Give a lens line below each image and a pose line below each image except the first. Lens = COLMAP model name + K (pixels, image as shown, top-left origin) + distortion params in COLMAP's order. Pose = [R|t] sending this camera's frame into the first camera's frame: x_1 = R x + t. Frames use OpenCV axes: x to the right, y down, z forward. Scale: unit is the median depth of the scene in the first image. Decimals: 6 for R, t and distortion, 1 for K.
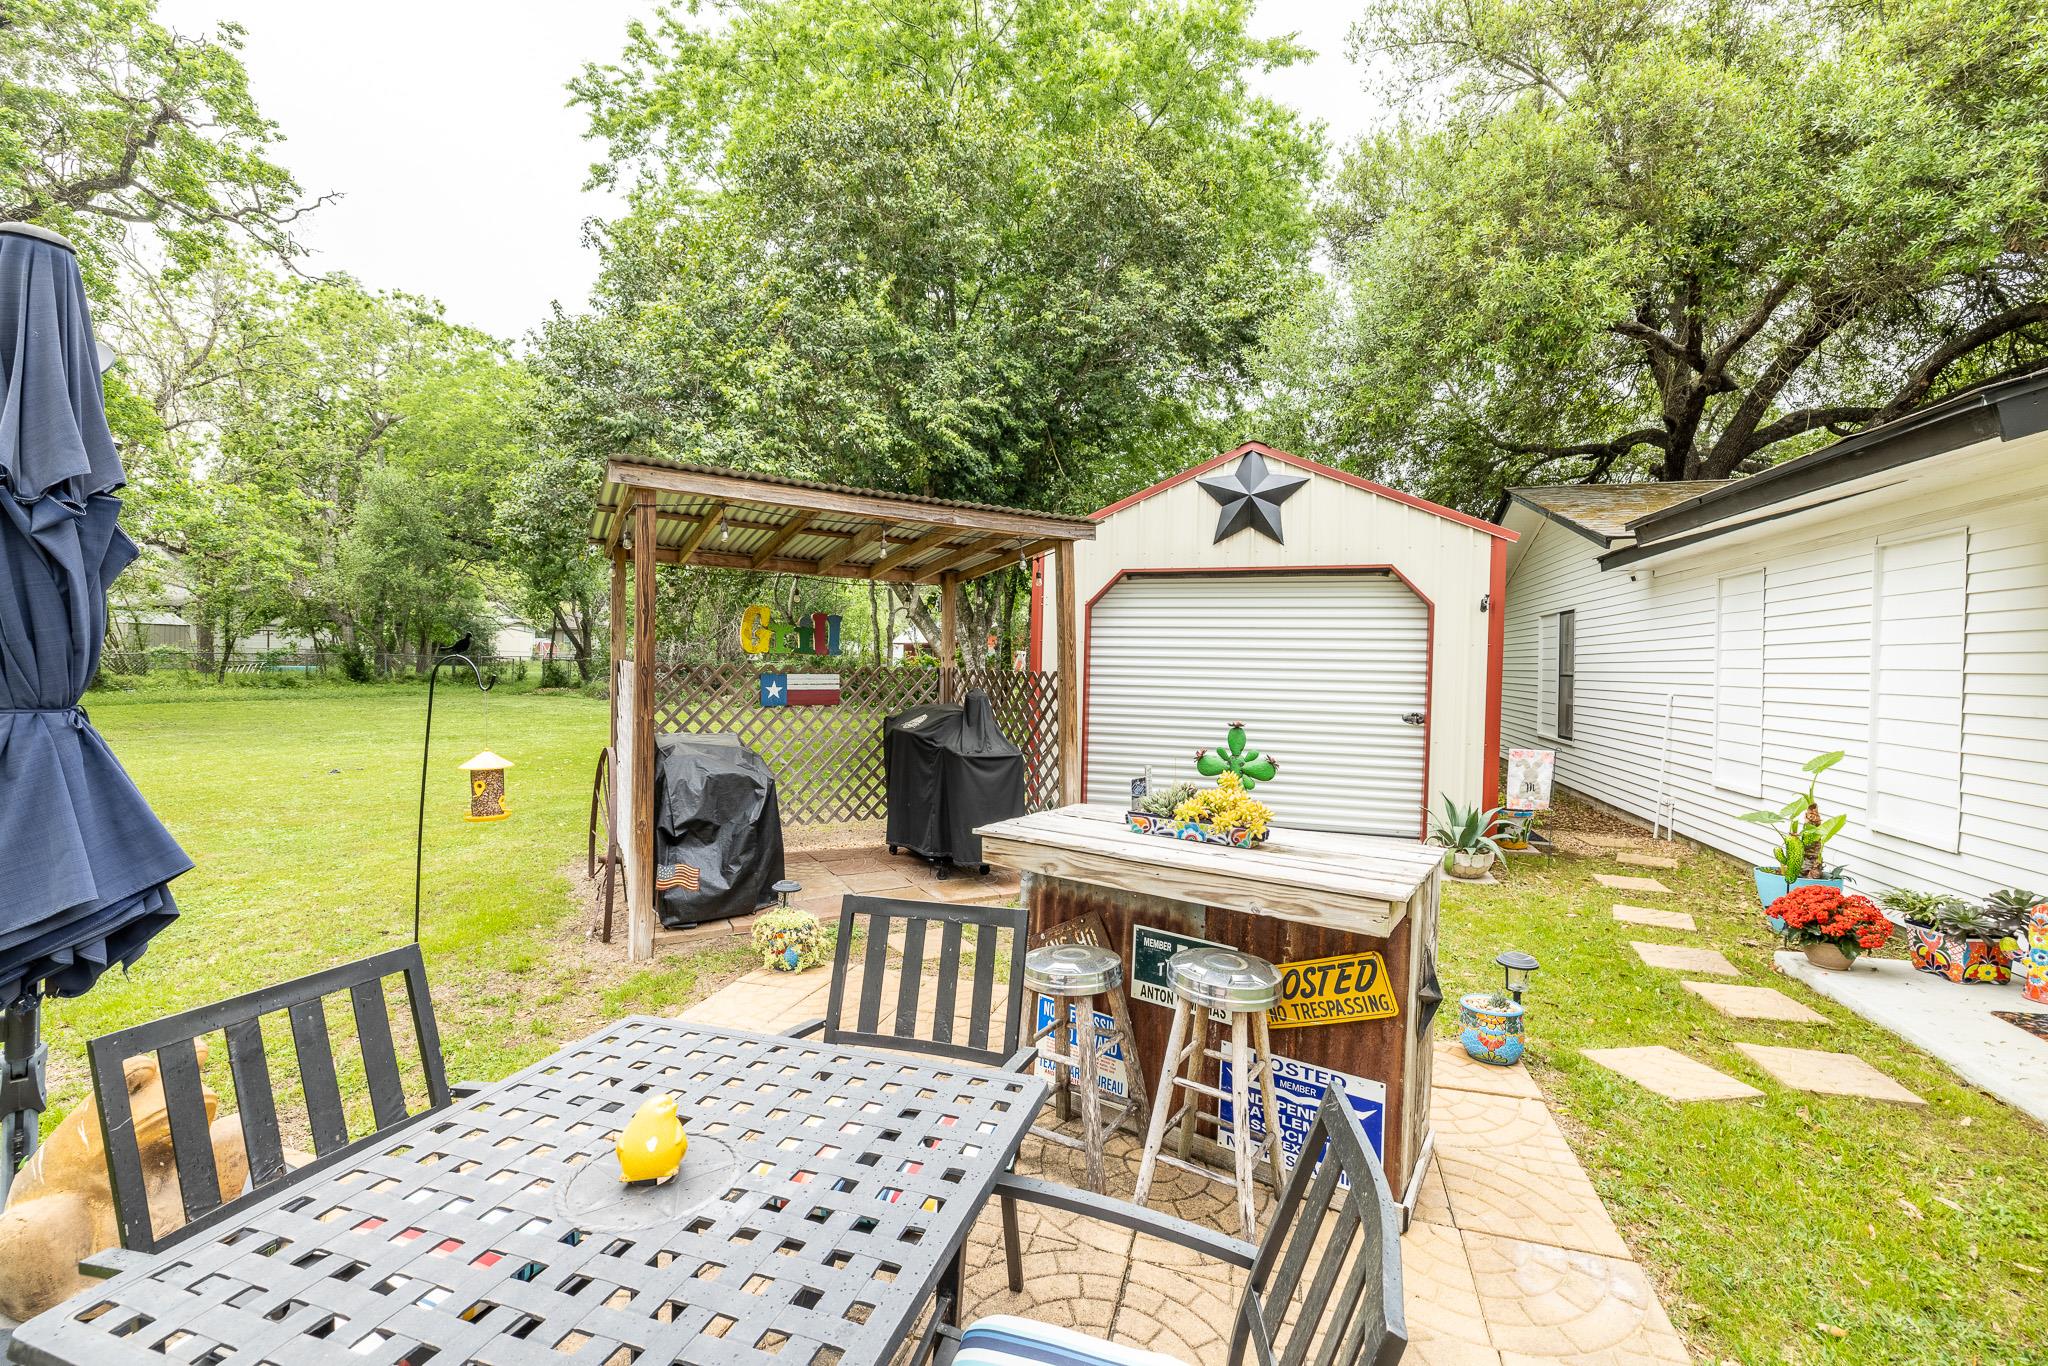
lens RADIAL K [[856.0, 0, 1020.9], [0, 856.0, 678.2], [0, 0, 1]] dist [-0.000487, -0.001001]
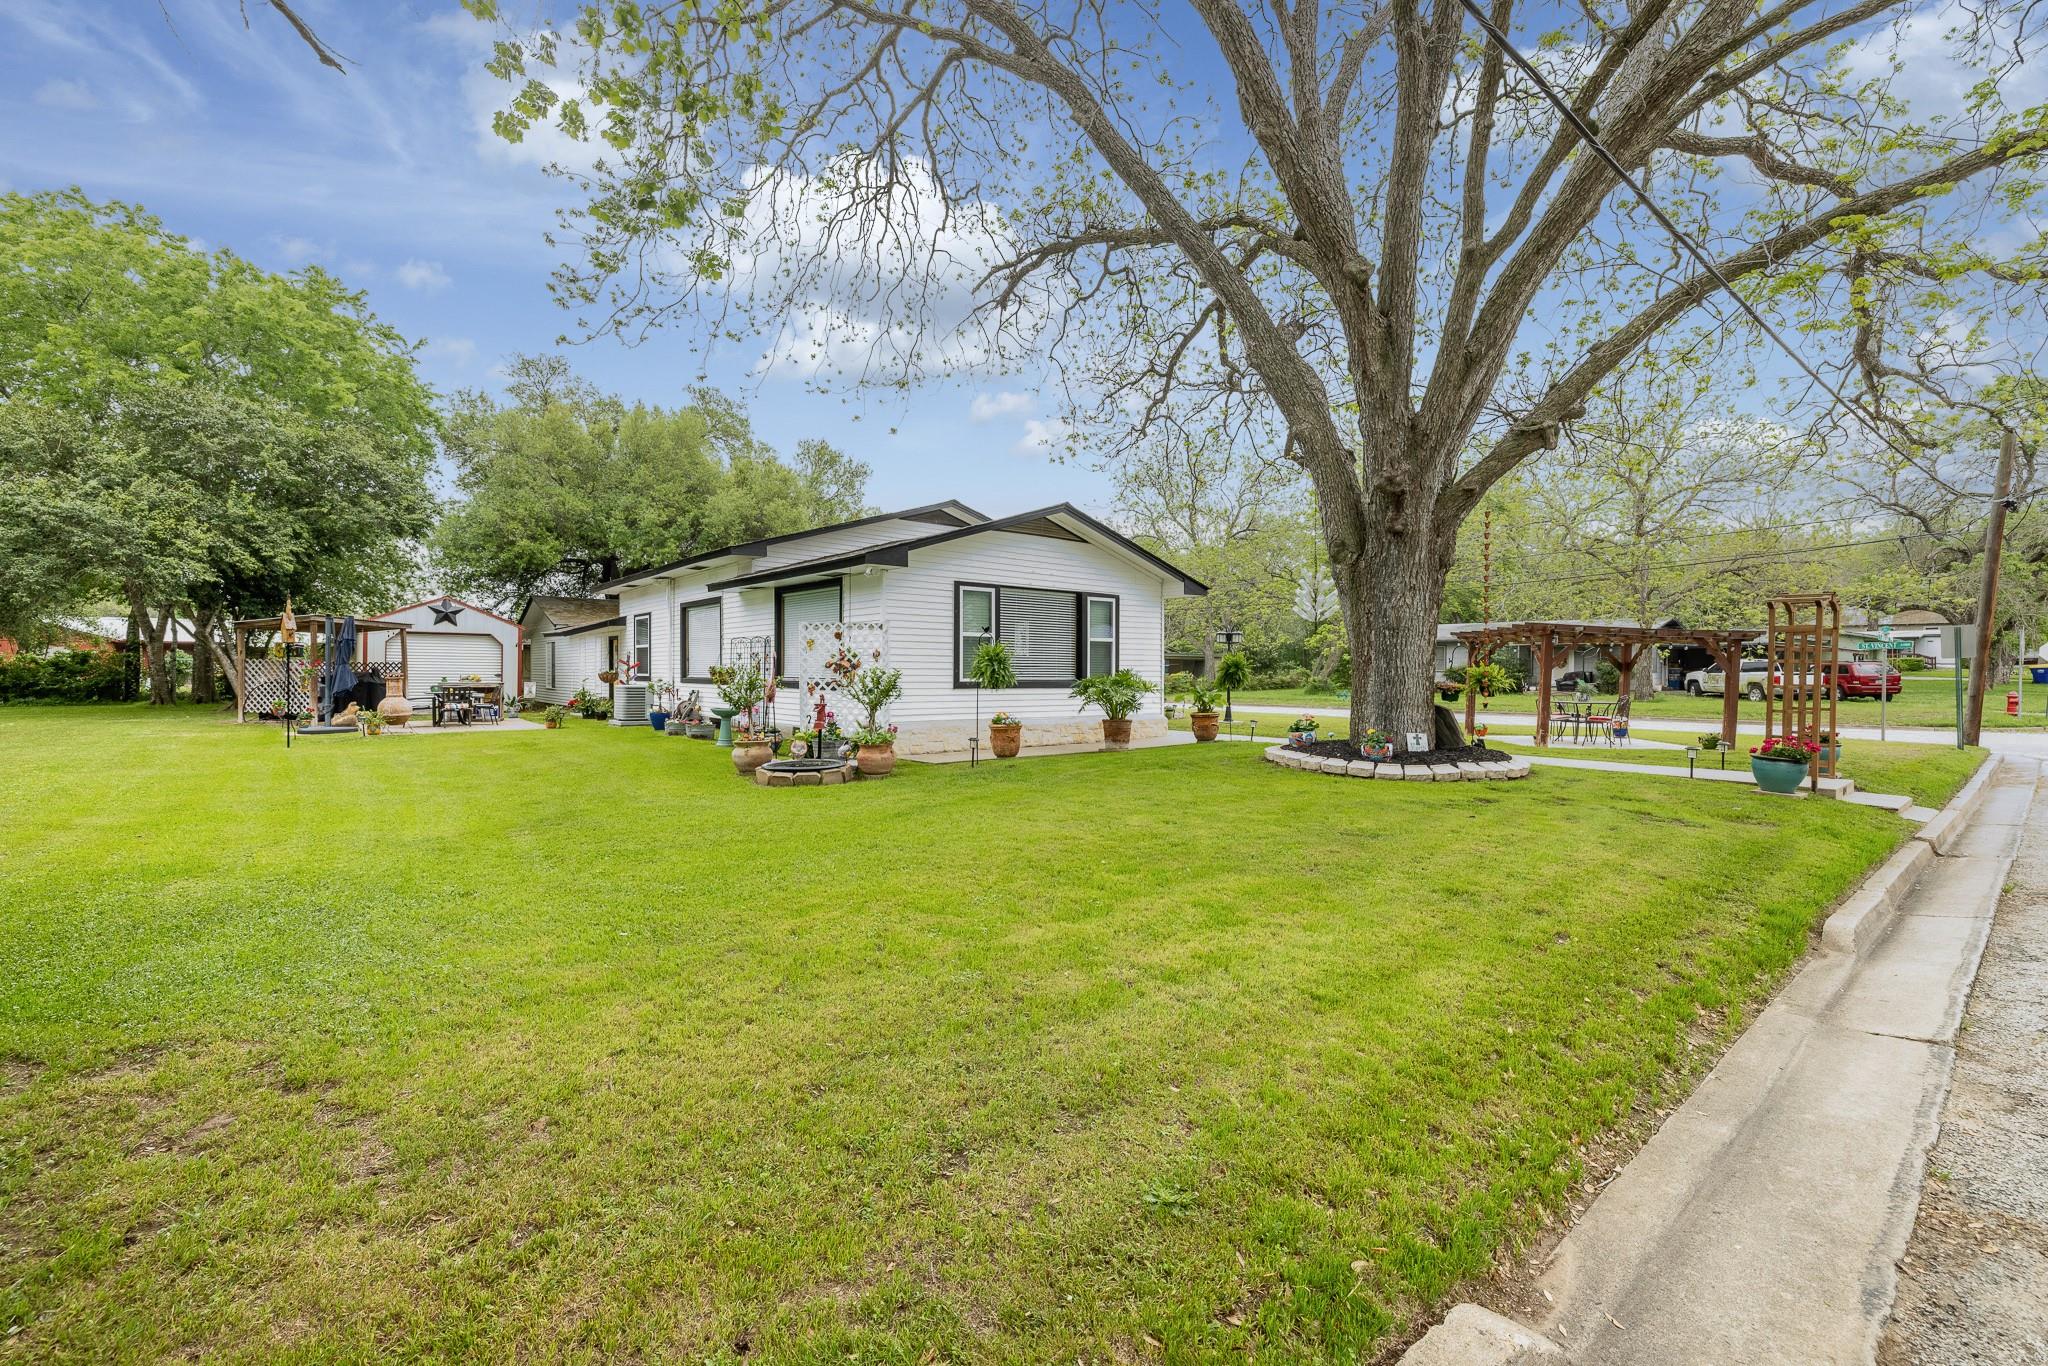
lens RADIAL K [[856.0, 0, 1020.9], [0, 856.0, 678.2], [0, 0, 1]] dist [-0.000487, -0.001001]
pose [[0.547930, -0.017715, 0.836337, -1.208459], [0.018464, 0.999788, 0.009081, 0.059247], [-0.836320, 0.010466, 0.548141, -2.525942]]
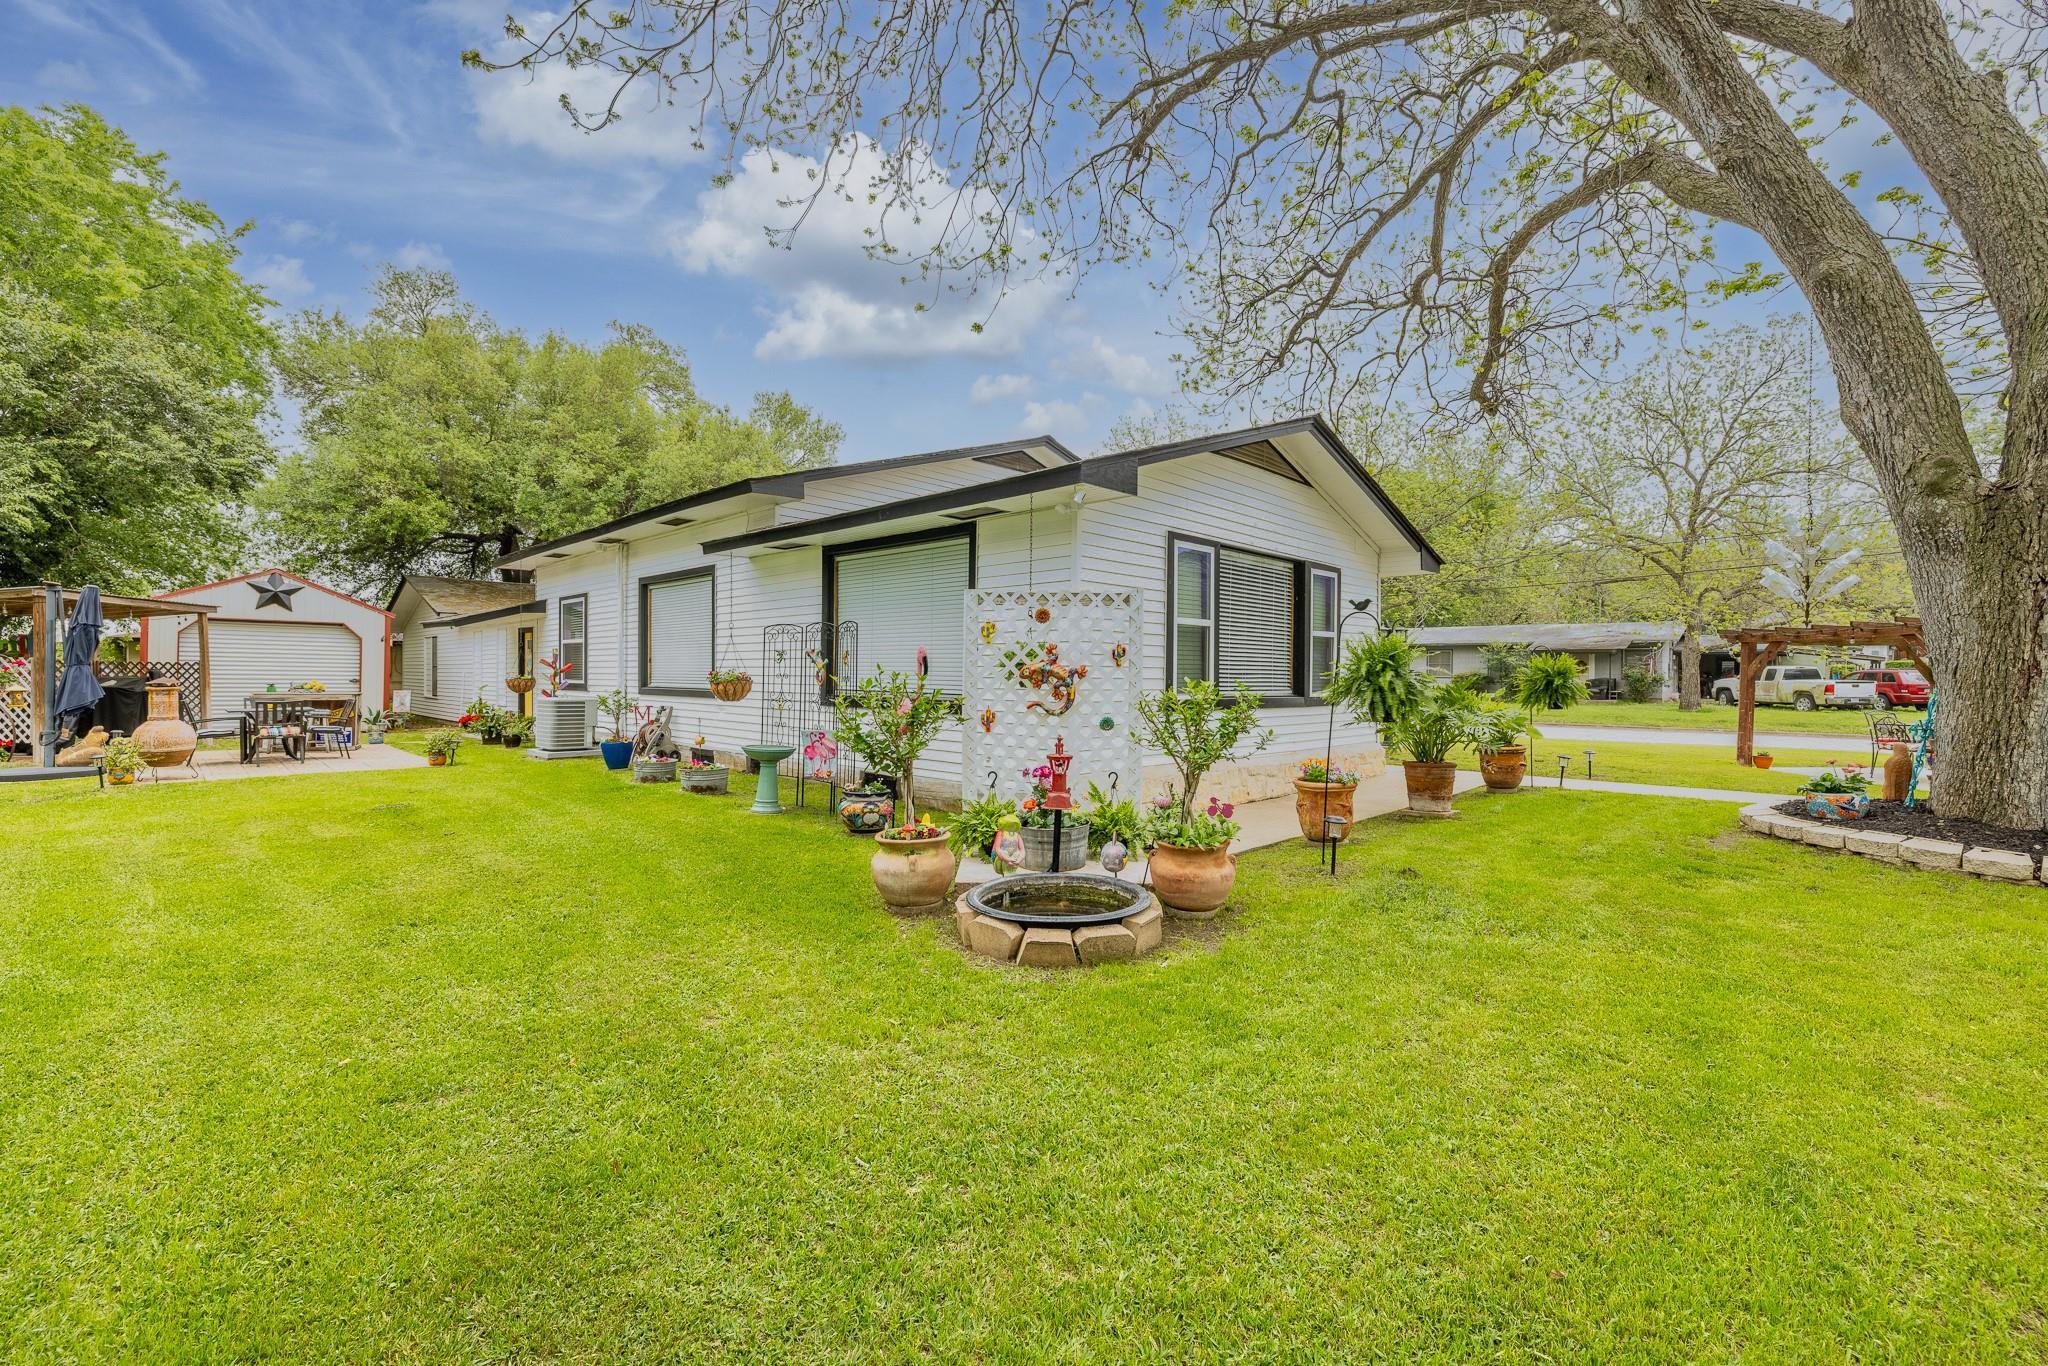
lens RADIAL K [[856.0, 0, 1020.9], [0, 856.0, 678.2], [0, 0, 1]] dist [-0.000487, -0.001001]
pose [[0.456195, -0.013516, 0.889777, -0.830601], [0.014666, 0.999863, 0.007669, 0.042486], [-0.889759, 0.009551, 0.456331, -1.776962]]
